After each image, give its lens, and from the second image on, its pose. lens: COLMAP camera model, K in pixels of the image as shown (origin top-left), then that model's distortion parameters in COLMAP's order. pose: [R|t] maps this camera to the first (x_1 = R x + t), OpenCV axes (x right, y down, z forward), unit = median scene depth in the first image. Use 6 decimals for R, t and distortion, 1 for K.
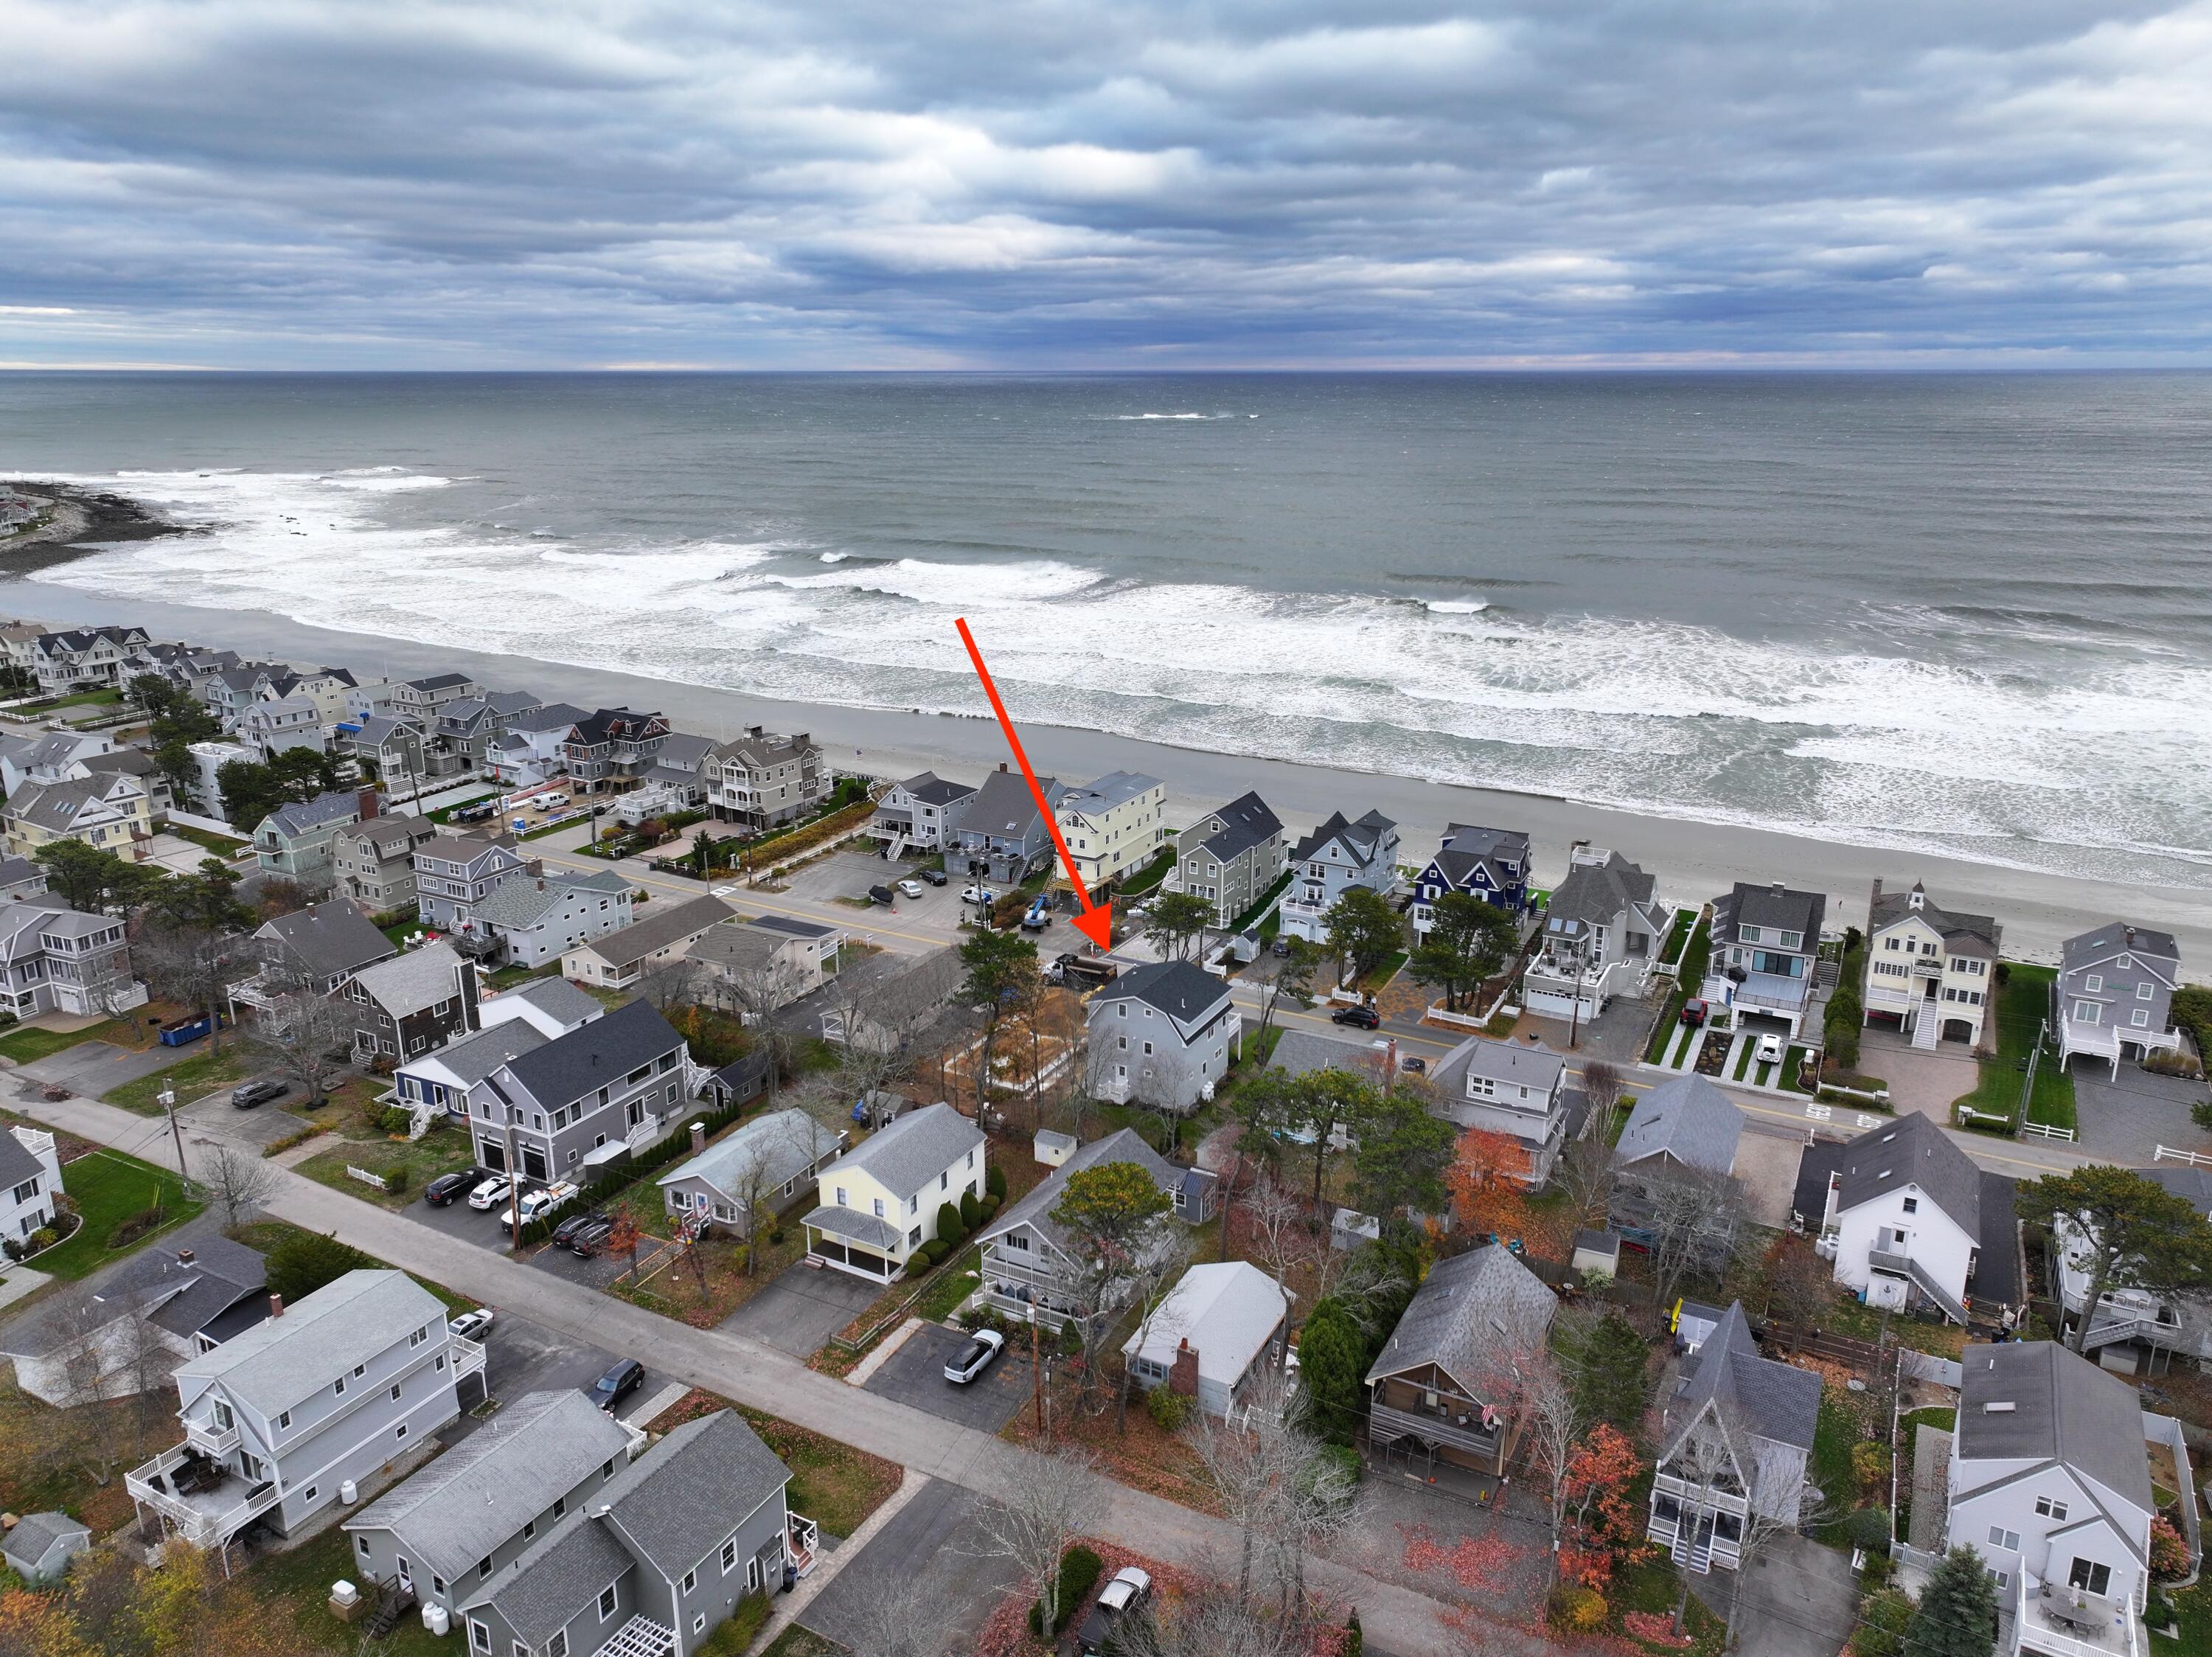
lens RADIAL K [[1561.5, 0, 1099.3], [0, 1561.5, 833.9], [0, 0, 1]] dist [0.003274, 0.000446]
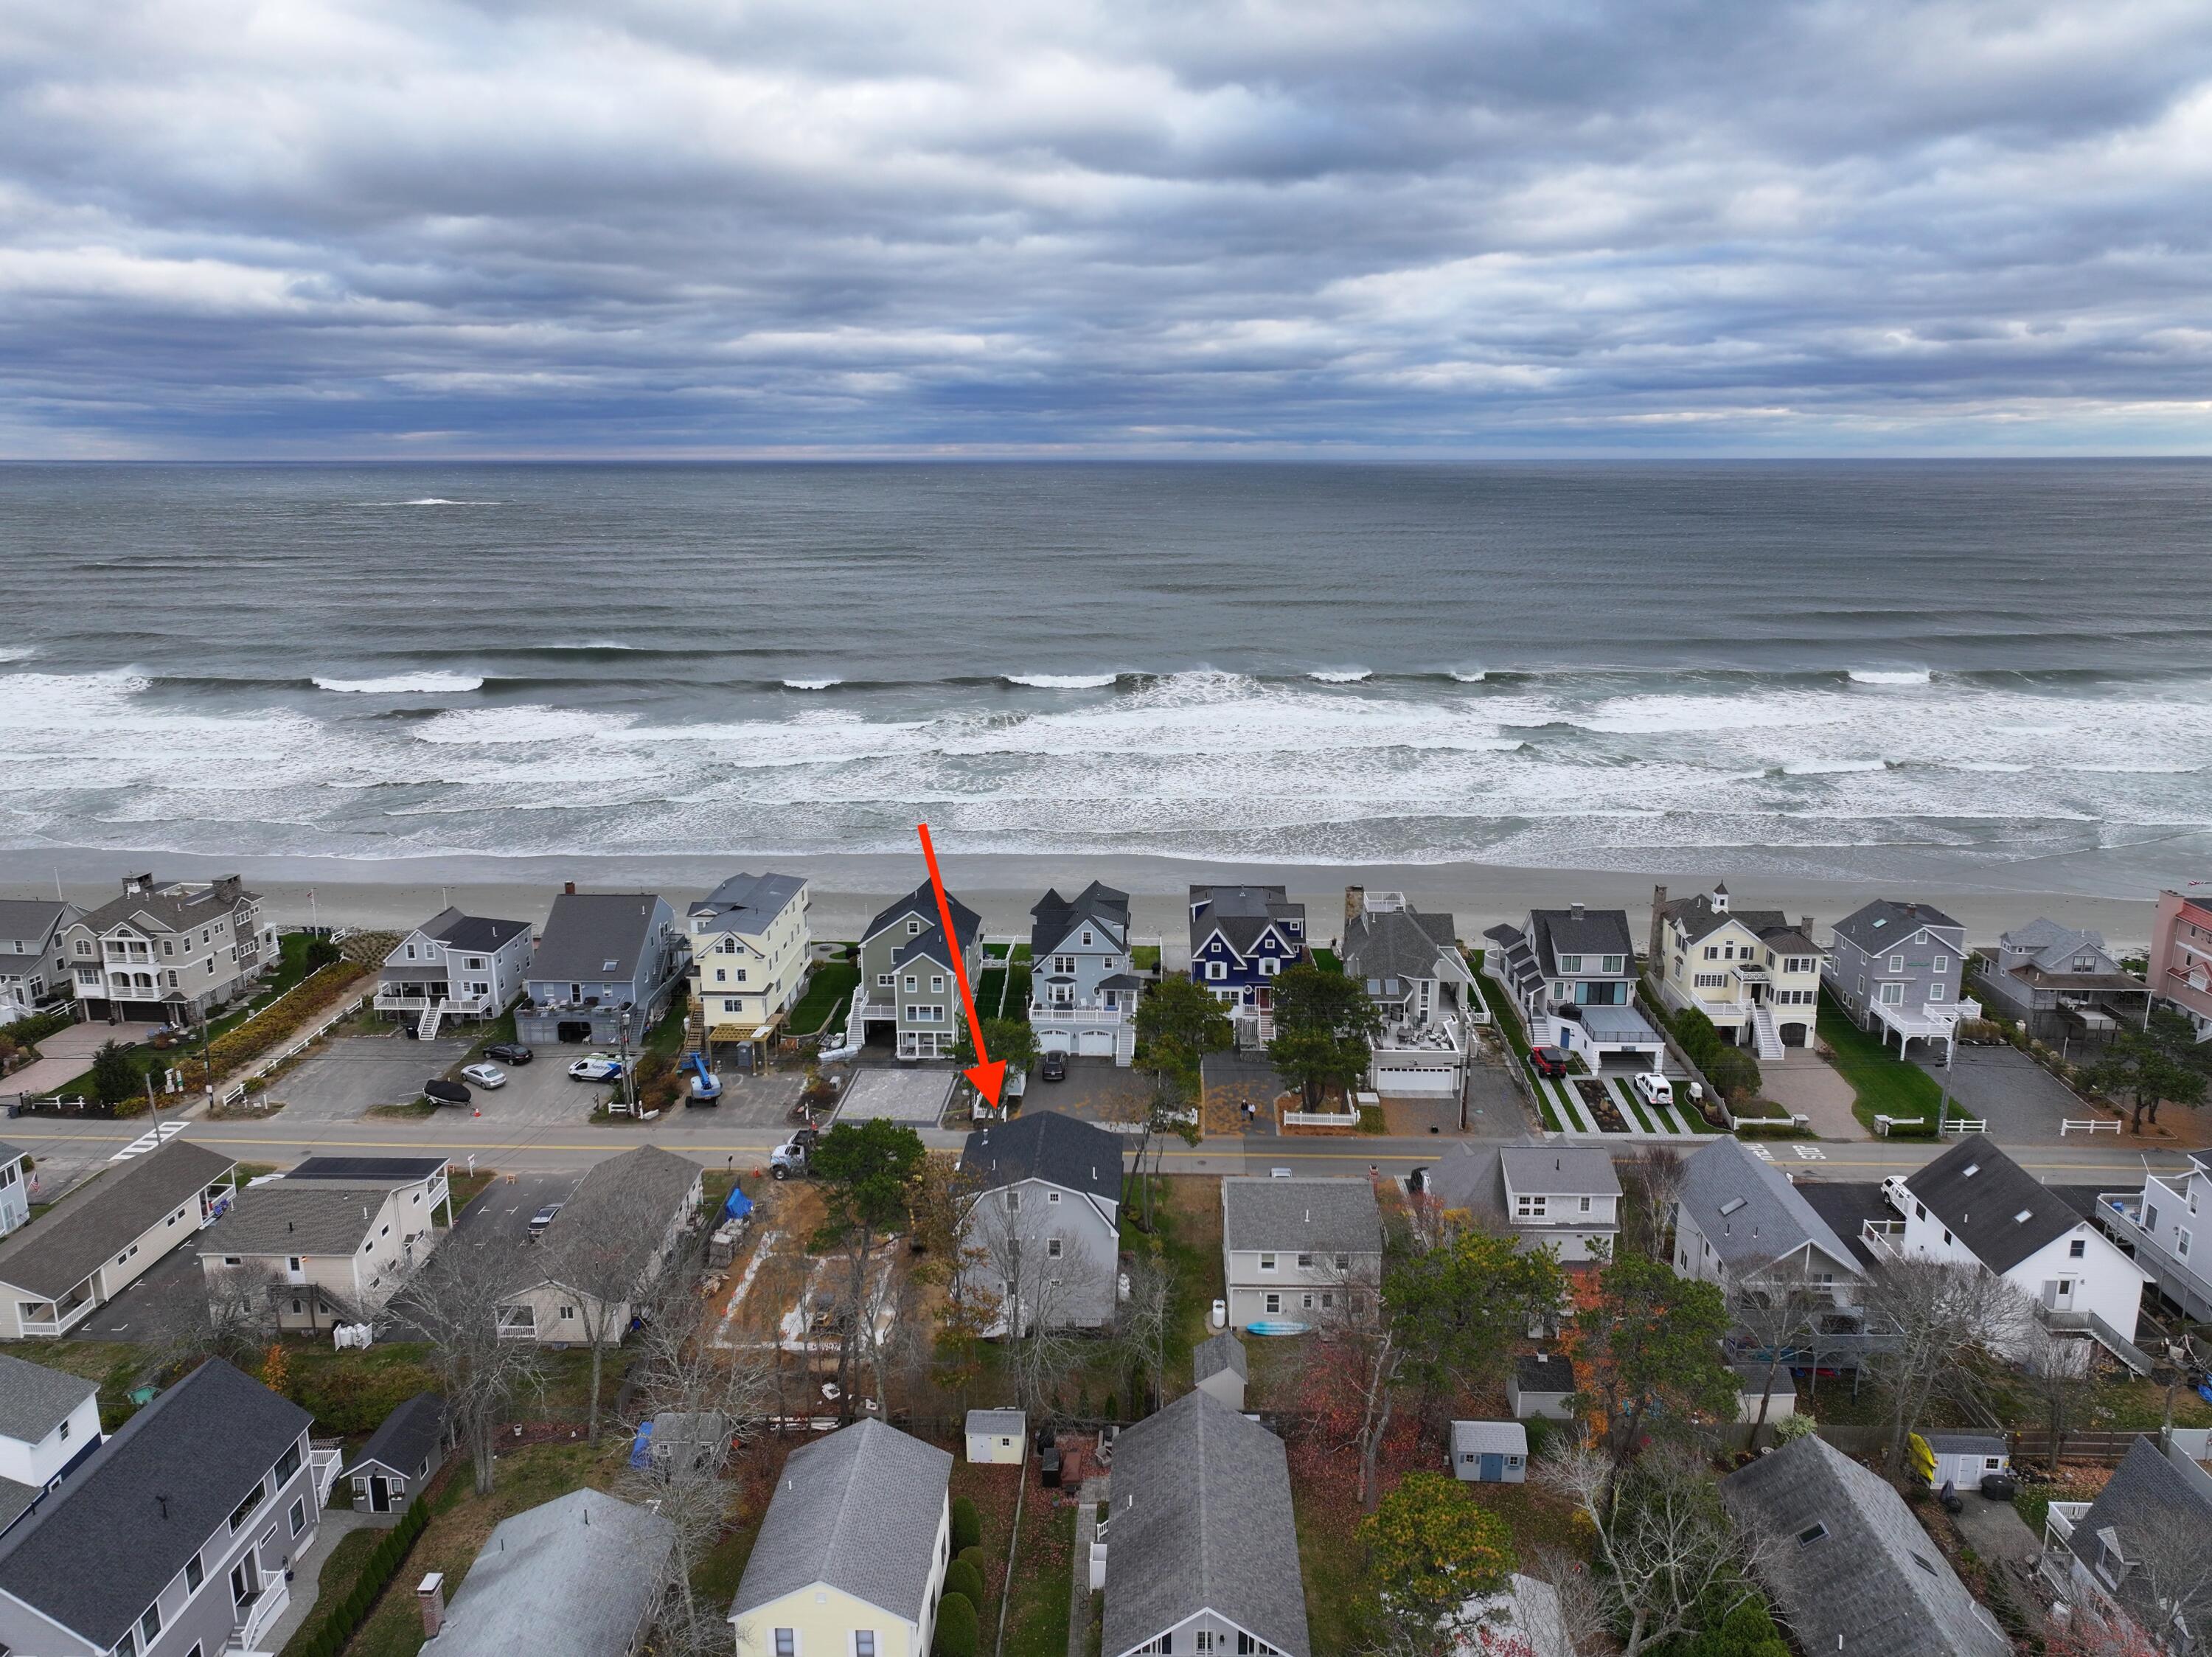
lens RADIAL K [[1561.5, 0, 1113.1], [0, 1561.5, 819.4], [0, 0, 1]] dist [0.003274, 0.000446]
pose [[0.893533, -0.100633, 0.437574, -0.170212], [0.129515, 0.990902, -0.036585, -0.016661], [-0.429911, 0.089362, 0.898438, 0.256739]]
